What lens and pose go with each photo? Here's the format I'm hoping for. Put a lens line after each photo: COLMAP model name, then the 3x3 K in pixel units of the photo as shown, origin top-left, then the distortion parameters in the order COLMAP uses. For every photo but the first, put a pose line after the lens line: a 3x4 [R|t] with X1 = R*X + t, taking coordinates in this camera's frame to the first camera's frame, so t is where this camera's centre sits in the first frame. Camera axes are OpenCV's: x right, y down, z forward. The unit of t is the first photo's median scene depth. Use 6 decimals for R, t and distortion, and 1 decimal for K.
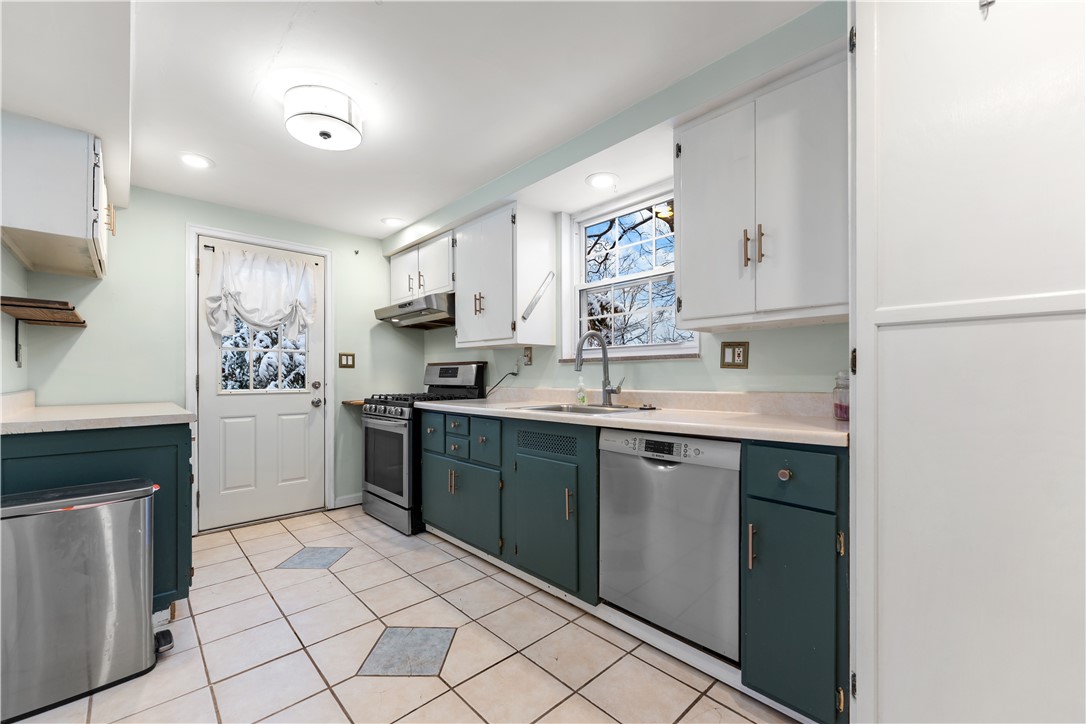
lens RADIAL K [[440.7, 0, 541.1], [0, 440.7, 368.2], [0, 0, 1]] dist [-0.000062, -0.000127]
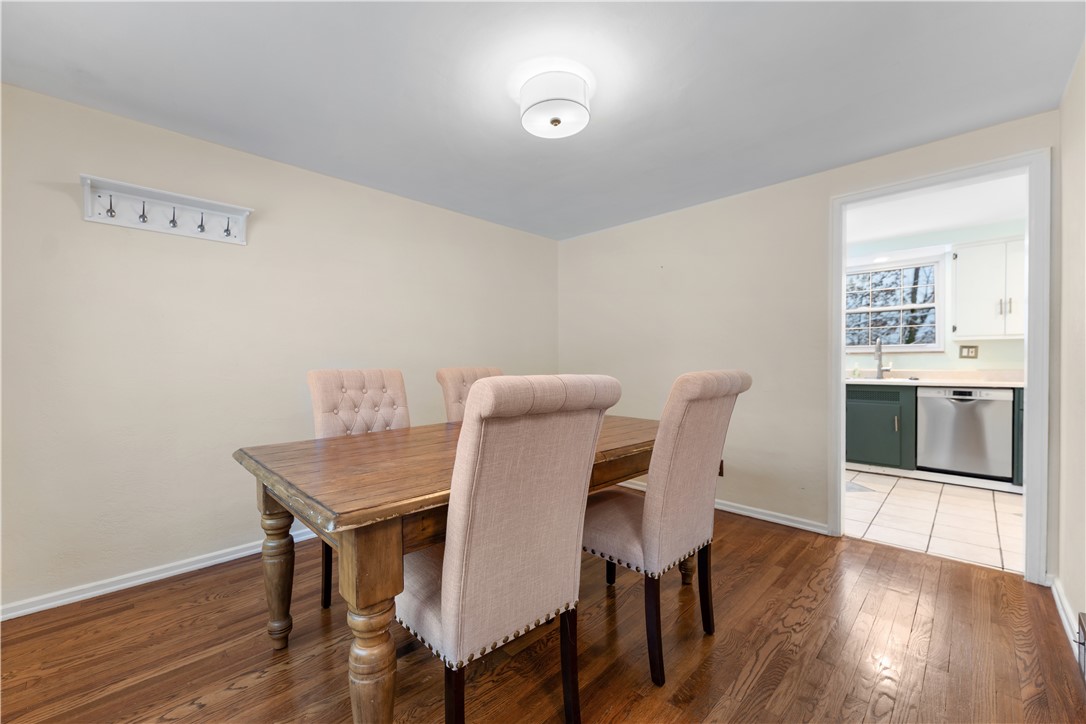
lens RADIAL K [[448.3, 0, 537.5], [0, 448.3, 359.7], [0, 0, 1]] dist [-0.001406, -0.000298]
pose [[0.998998, 0.000004, 0.044750, -1.692447], [-0.000593, 0.999914, 0.013139, -0.020950], [-0.044746, -0.013152, 0.998912, -1.011143]]
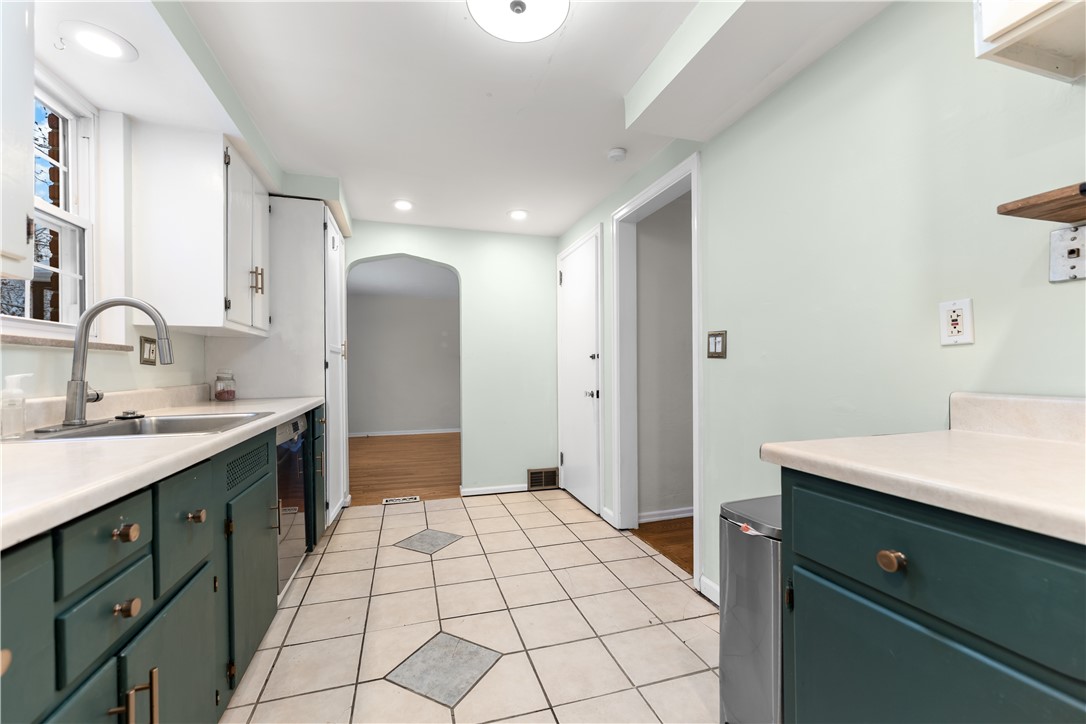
lens RADIAL K [[440.7, 0, 541.1], [0, 440.7, 368.2], [0, 0, 1]] dist [-0.000062, -0.000127]
pose [[-0.896609, 0.005229, 0.442791, -0.773752], [0.001394, 0.999959, -0.008988, 0.020207], [-0.442820, -0.007441, -0.896580, 1.520676]]
